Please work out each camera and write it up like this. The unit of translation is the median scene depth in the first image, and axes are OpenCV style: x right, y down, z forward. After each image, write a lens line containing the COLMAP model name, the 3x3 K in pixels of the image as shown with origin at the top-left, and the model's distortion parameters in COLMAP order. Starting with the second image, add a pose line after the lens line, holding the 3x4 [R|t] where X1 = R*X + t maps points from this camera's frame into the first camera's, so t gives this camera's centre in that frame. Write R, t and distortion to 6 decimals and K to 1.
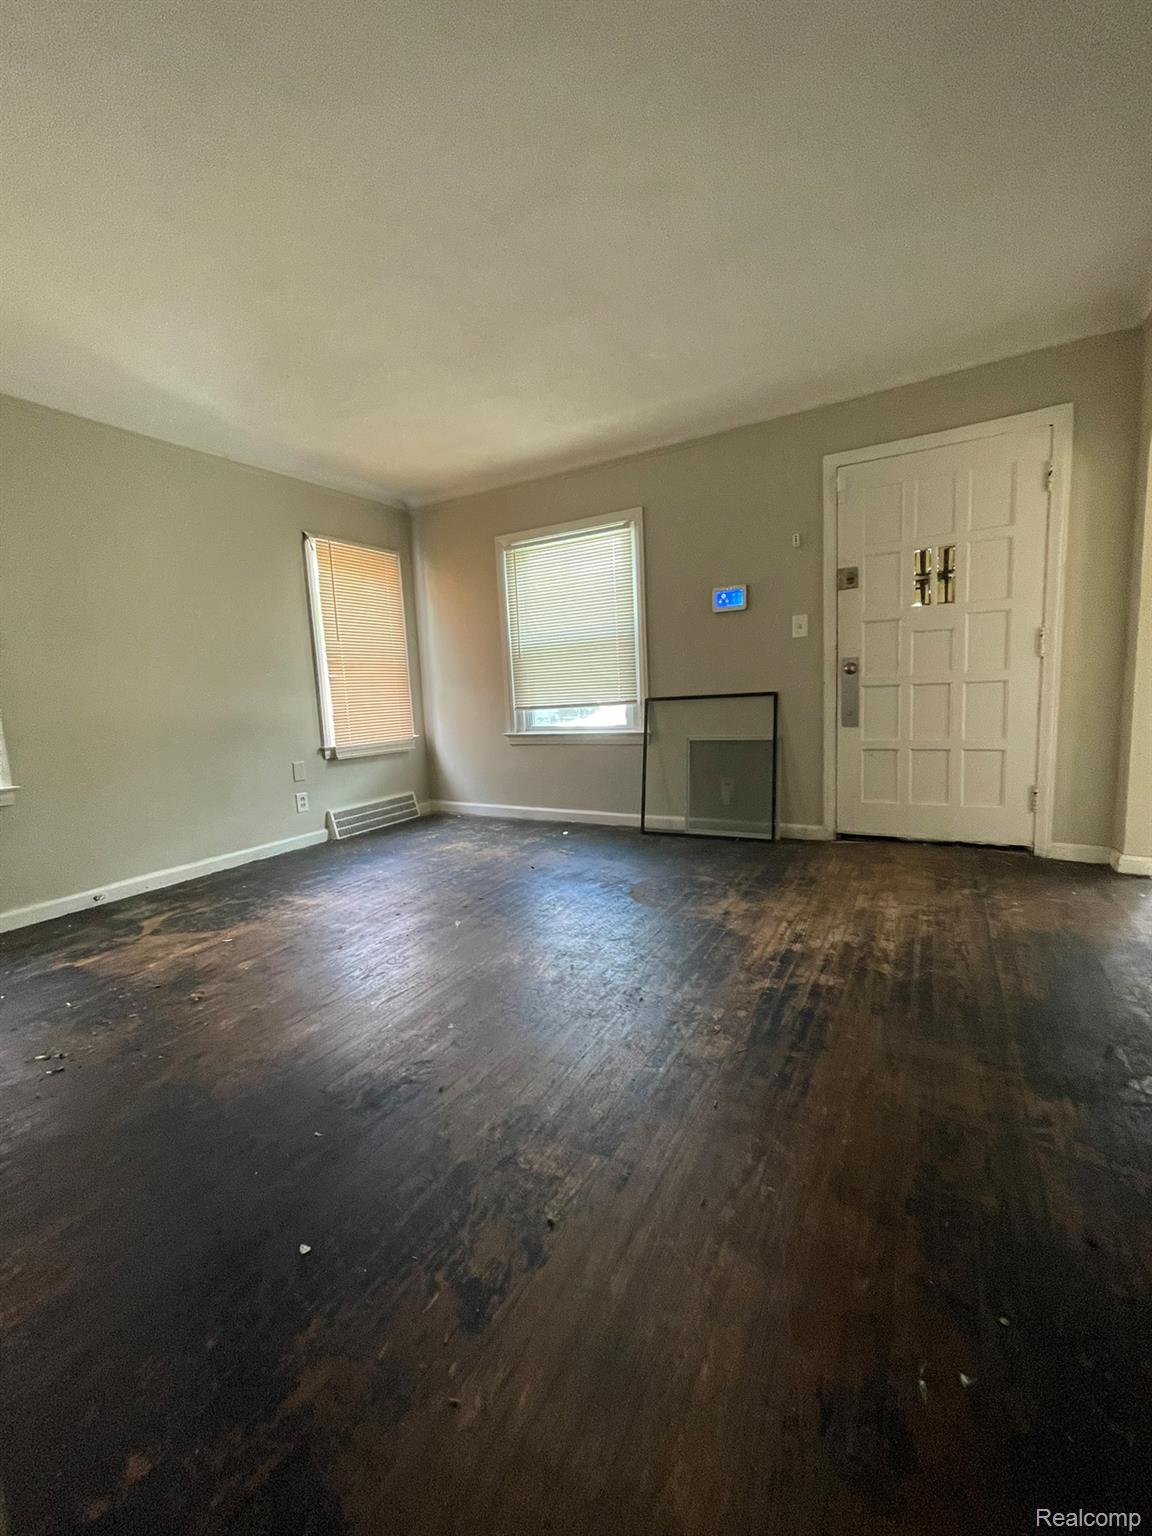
lens RADIAL K [[628.7, 0, 576.0], [0, 628.7, 768.0], [0, 0, 1]] dist [0.000540, 0.000025]
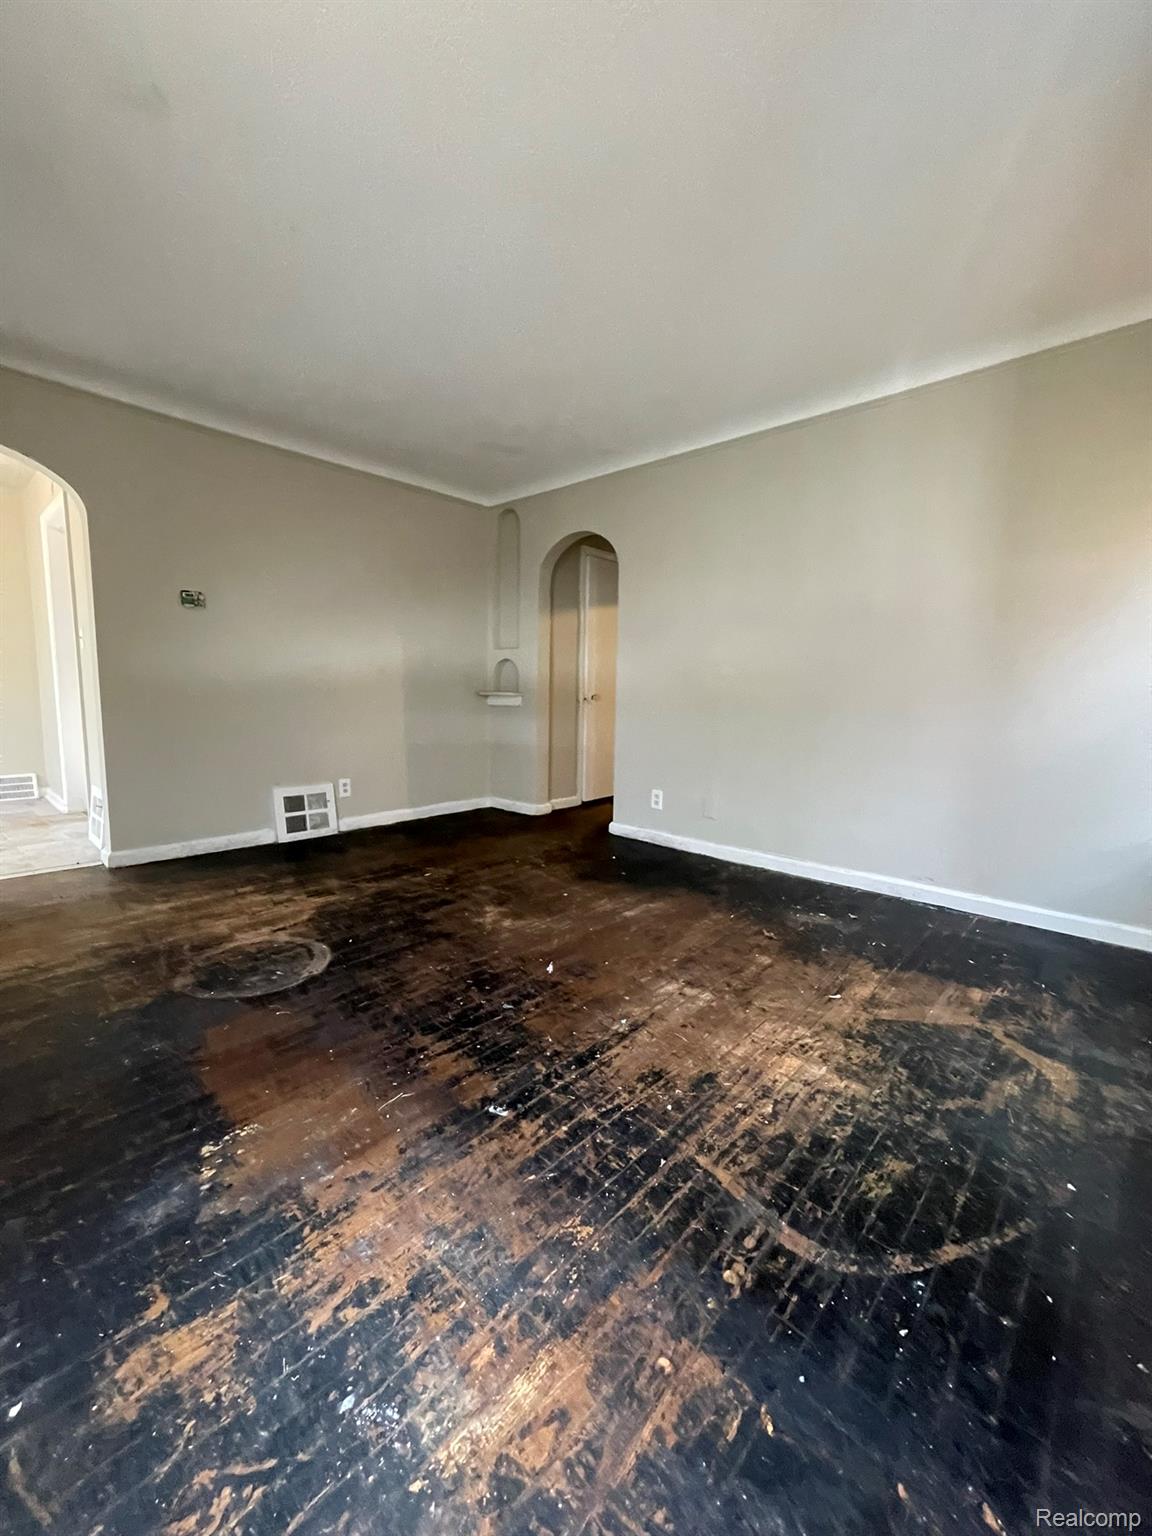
lens RADIAL K [[628.7, 0, 576.0], [0, 628.7, 768.0], [0, 0, 1]] dist [0.000540, 0.000025]
pose [[-0.976812, 0.007946, 0.213950, -0.391679], [0.061345, 0.967800, 0.244131, -0.205485], [-0.205120, 0.251595, -0.945847, 1.663662]]
